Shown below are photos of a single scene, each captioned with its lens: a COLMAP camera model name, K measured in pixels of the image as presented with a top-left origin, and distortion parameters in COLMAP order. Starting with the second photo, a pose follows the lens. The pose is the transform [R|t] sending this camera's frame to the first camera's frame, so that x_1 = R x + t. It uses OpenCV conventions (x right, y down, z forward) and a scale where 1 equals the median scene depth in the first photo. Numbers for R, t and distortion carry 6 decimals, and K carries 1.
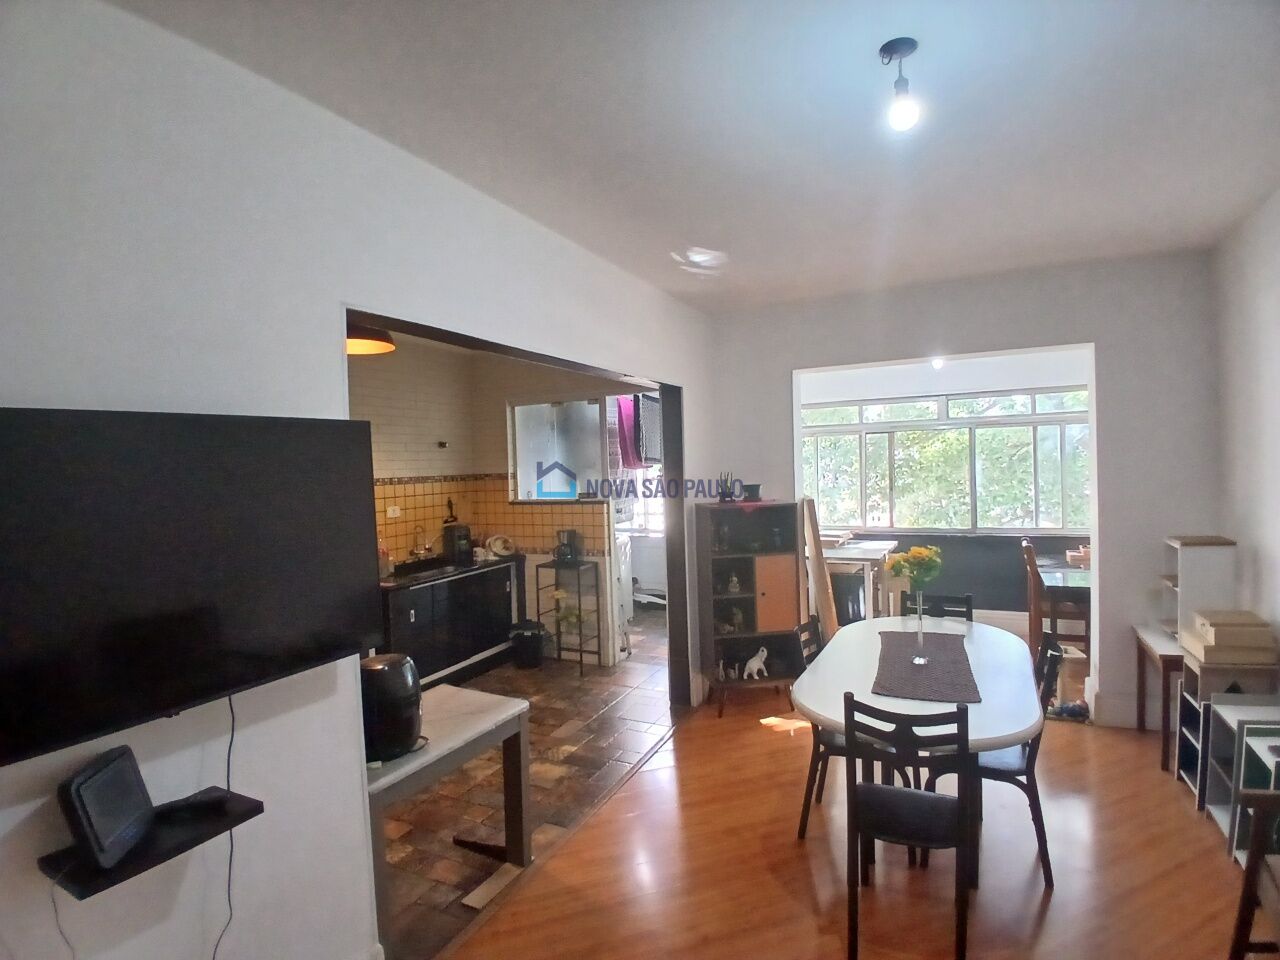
lens RADIAL K [[637.5, 0, 642.5], [0, 637.5, 480.9], [0, 0, 1]] dist [0.011408, -0.052441]
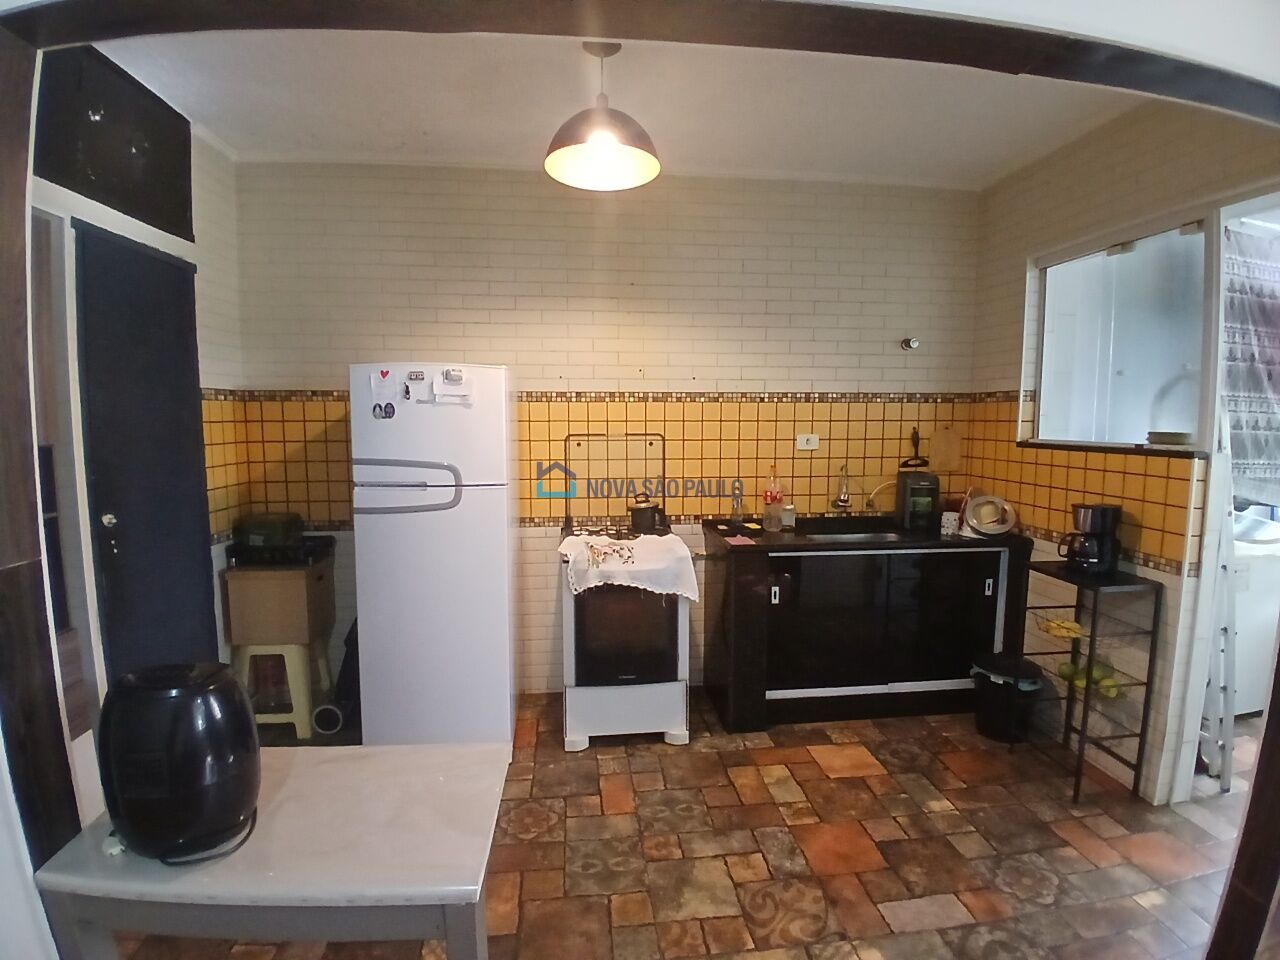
lens RADIAL K [[637.5, 0, 642.5], [0, 637.5, 480.9], [0, 0, 1]] dist [0.011408, -0.052441]
pose [[0.534226, 0.117725, -0.837104, 0.093848], [-0.040410, 0.992680, 0.113815, 0.017661], [0.844375, -0.026976, 0.535072, 0.436322]]
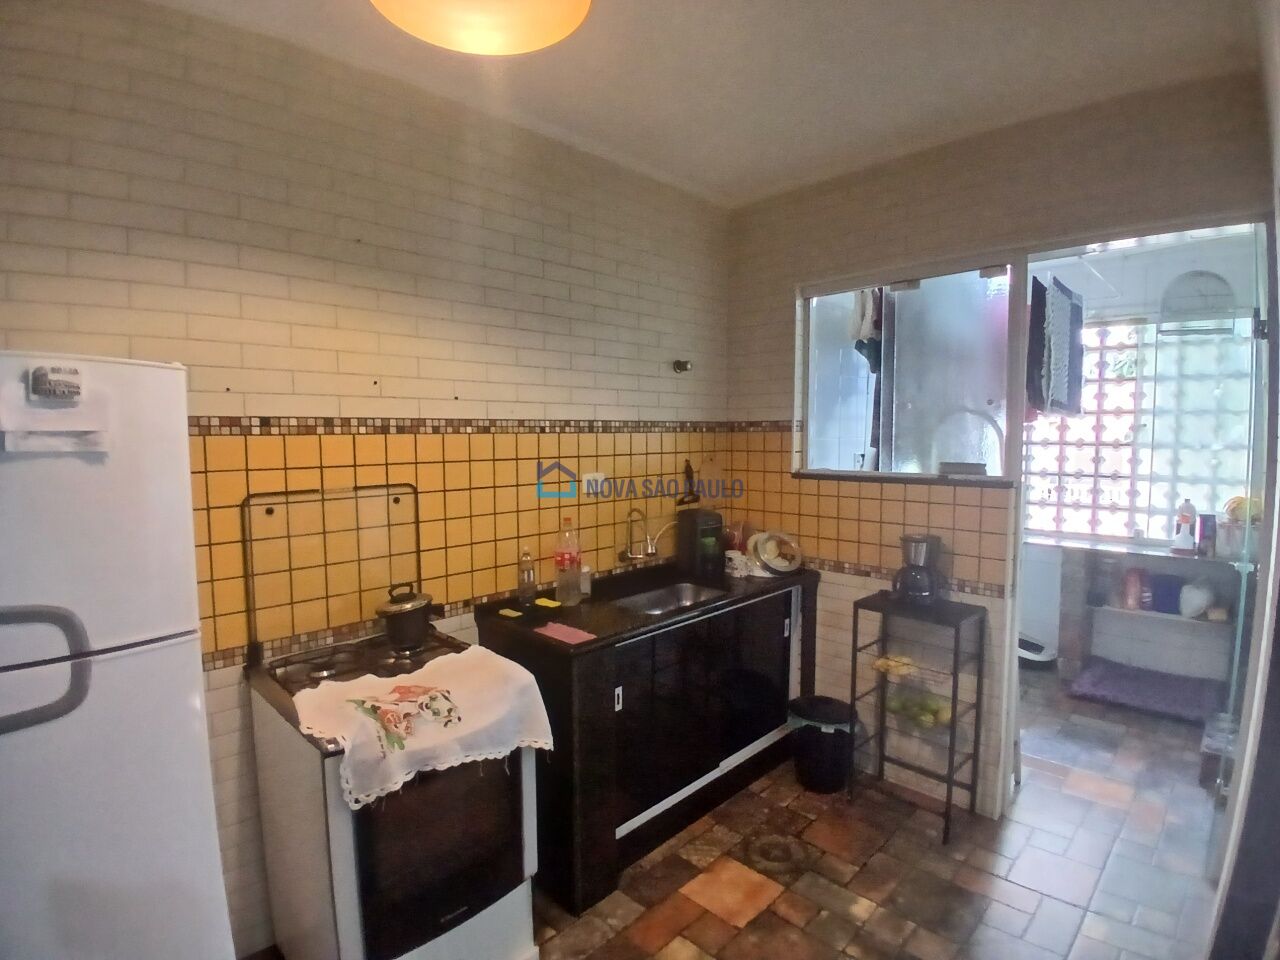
lens RADIAL K [[637.5, 0, 642.5], [0, 637.5, 480.9], [0, 0, 1]] dist [0.011408, -0.052441]
pose [[0.946435, 0.051546, -0.318753, -0.162374], [-0.033850, 0.997575, 0.060813, 0.011488], [0.321114, -0.046766, 0.945885, 0.456965]]
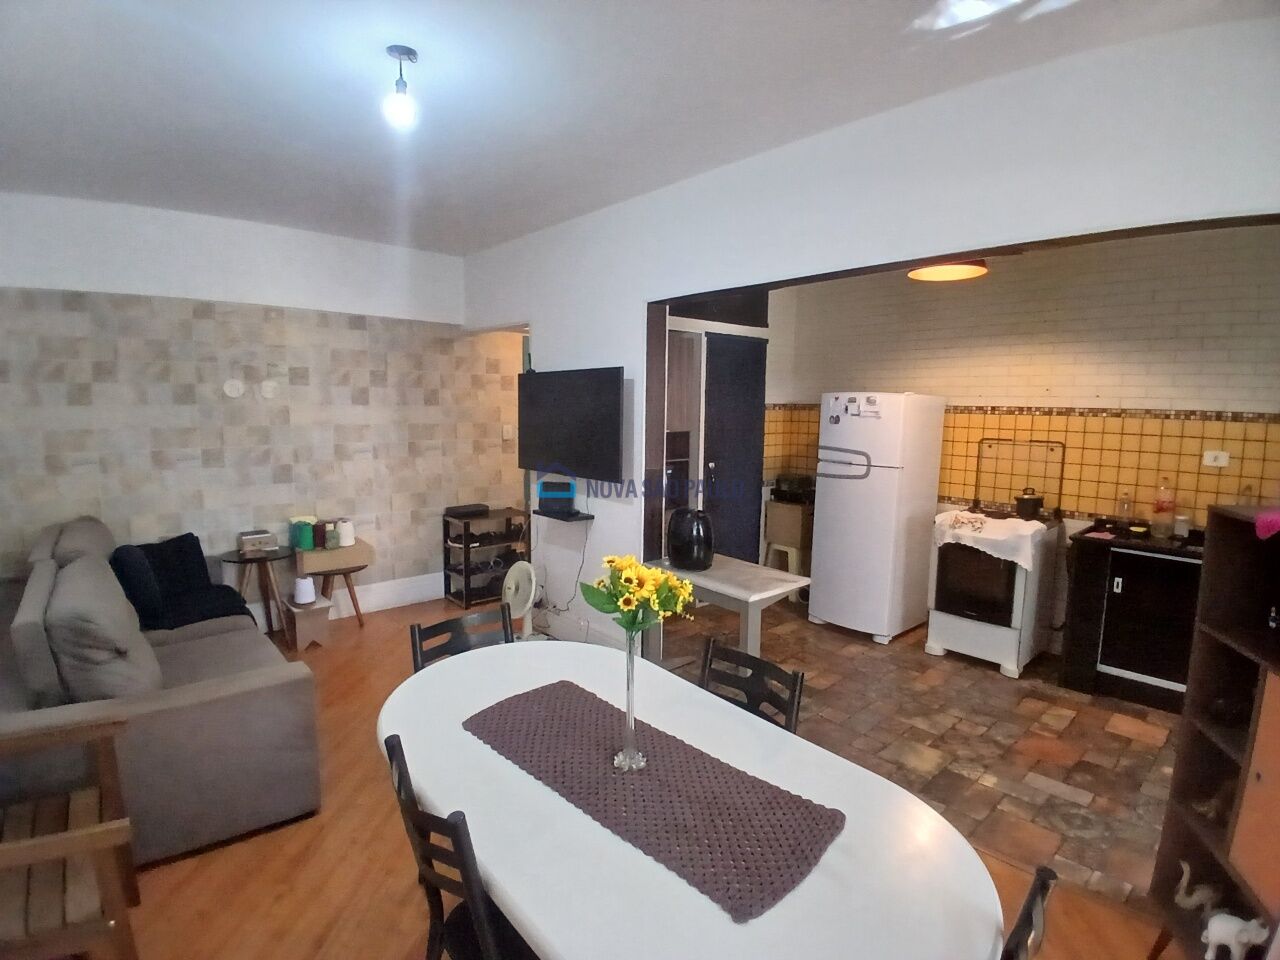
lens RADIAL K [[648.8, 0, 636.2], [0, 648.8, 478.4], [0, 0, 1]] dist [0.009939, -0.052494]
pose [[-0.384898, 0.136875, -0.912754, 0.473885], [-0.023770, 0.987144, 0.158054, -0.024189], [0.922653, 0.082531, -0.376696, 0.613881]]
